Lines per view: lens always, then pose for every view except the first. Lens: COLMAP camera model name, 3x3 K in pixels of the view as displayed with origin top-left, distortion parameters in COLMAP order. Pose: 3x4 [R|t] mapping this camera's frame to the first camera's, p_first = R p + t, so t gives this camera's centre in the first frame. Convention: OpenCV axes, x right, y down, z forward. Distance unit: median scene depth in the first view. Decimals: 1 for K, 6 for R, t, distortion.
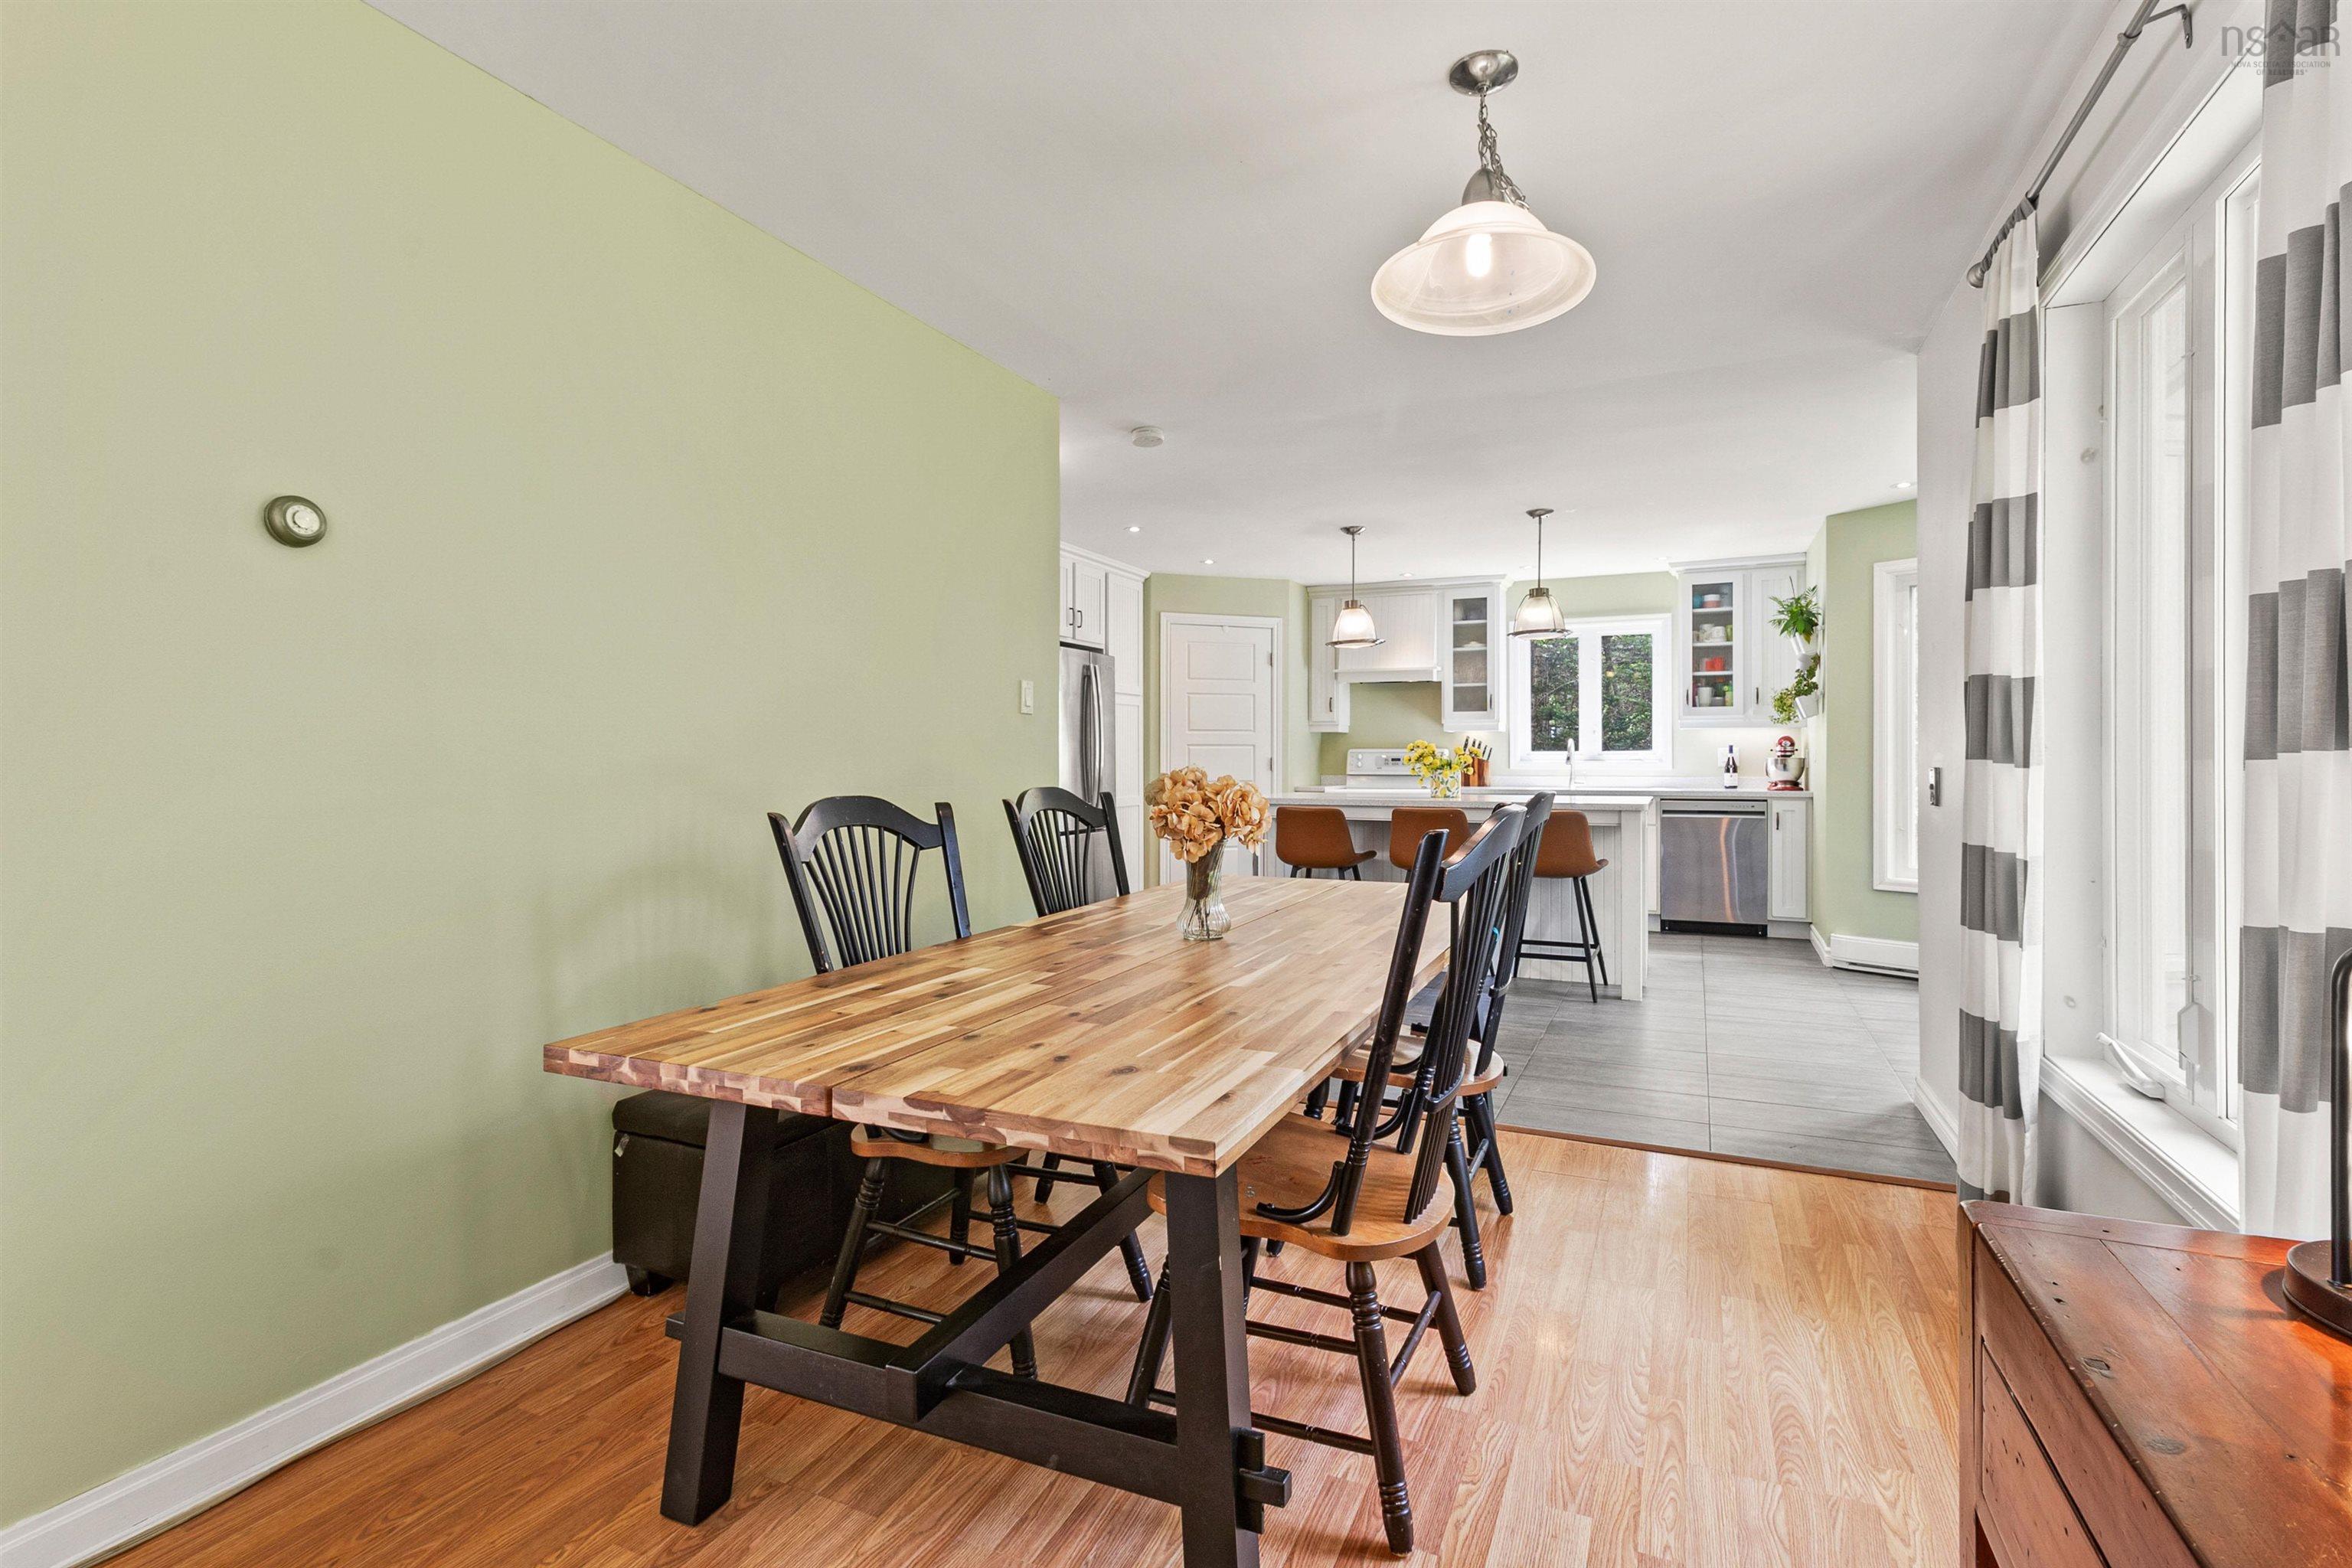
lens RADIAL K [[1100.6, 0, 1179.9], [0, 1100.6, 770.9], [0, 0, 1]] dist [0.002467, 0.000862]
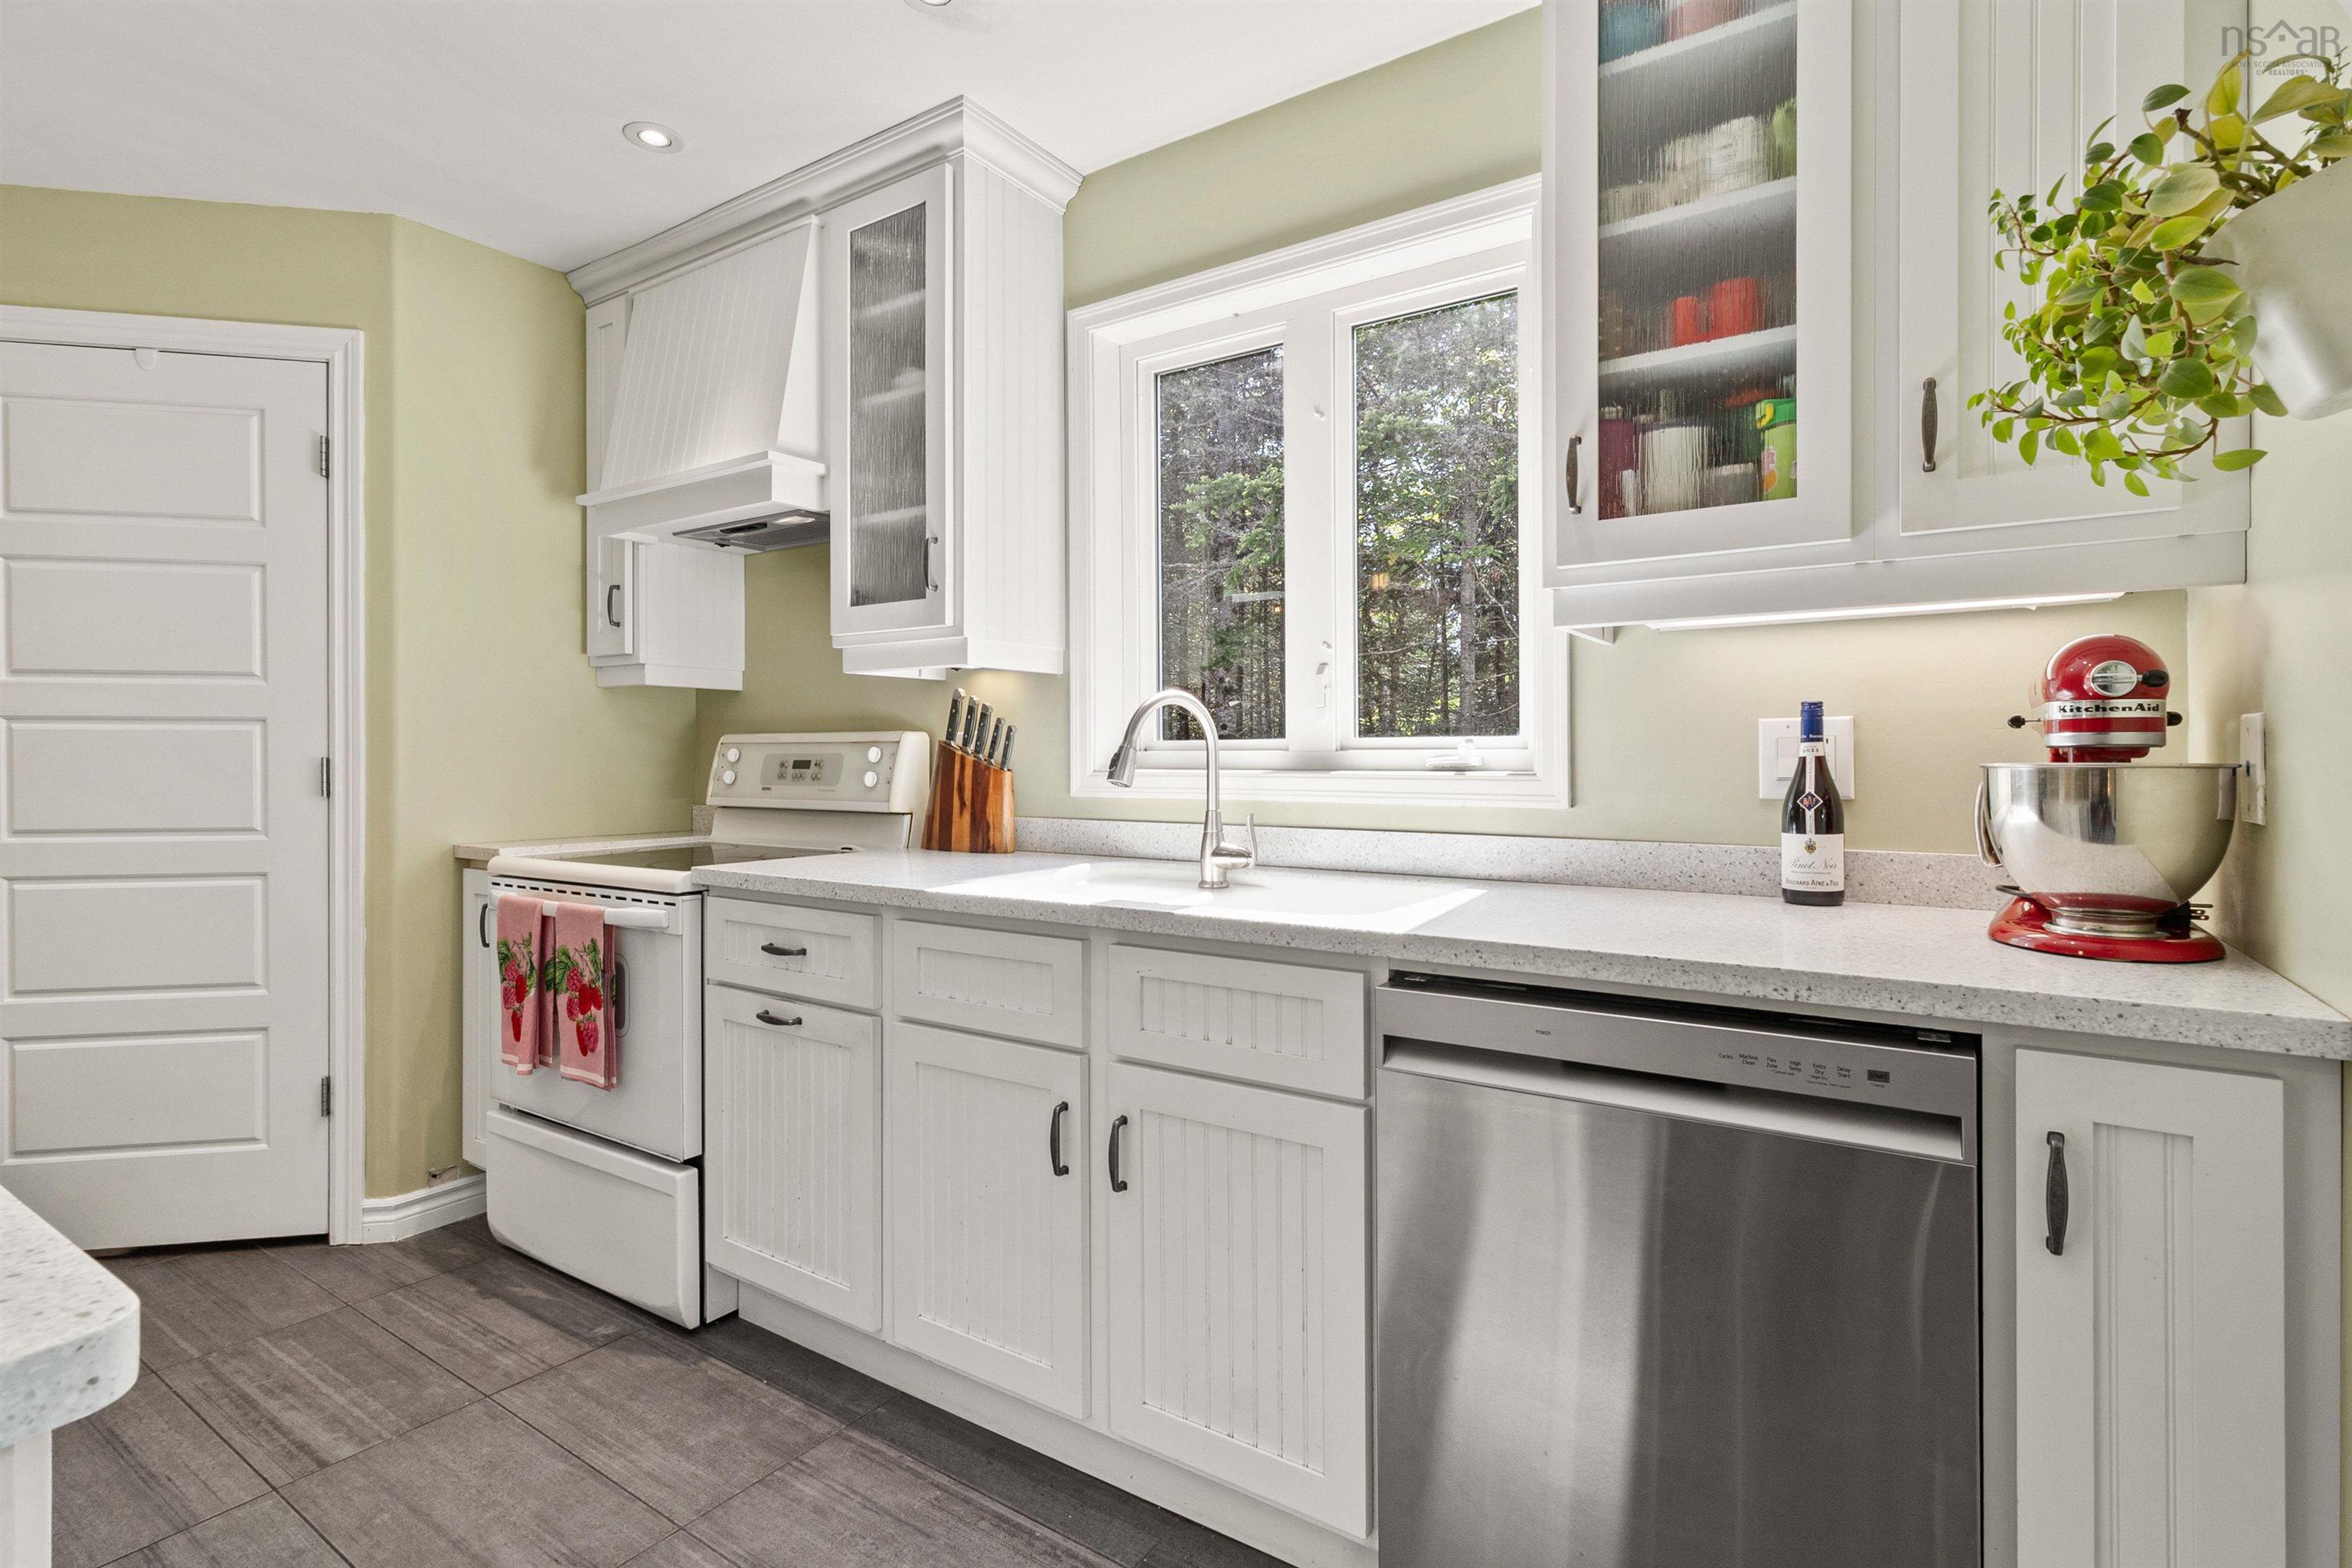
lens RADIAL K [[1100.6, 0, 1179.9], [0, 1100.6, 770.9], [0, 0, 1]] dist [0.002467, 0.000862]
pose [[0.986645, 0.005592, -0.162790, 0.419714], [-0.006200, 0.999976, -0.003226, -0.008945], [0.162768, 0.004192, 0.986656, 0.777792]]
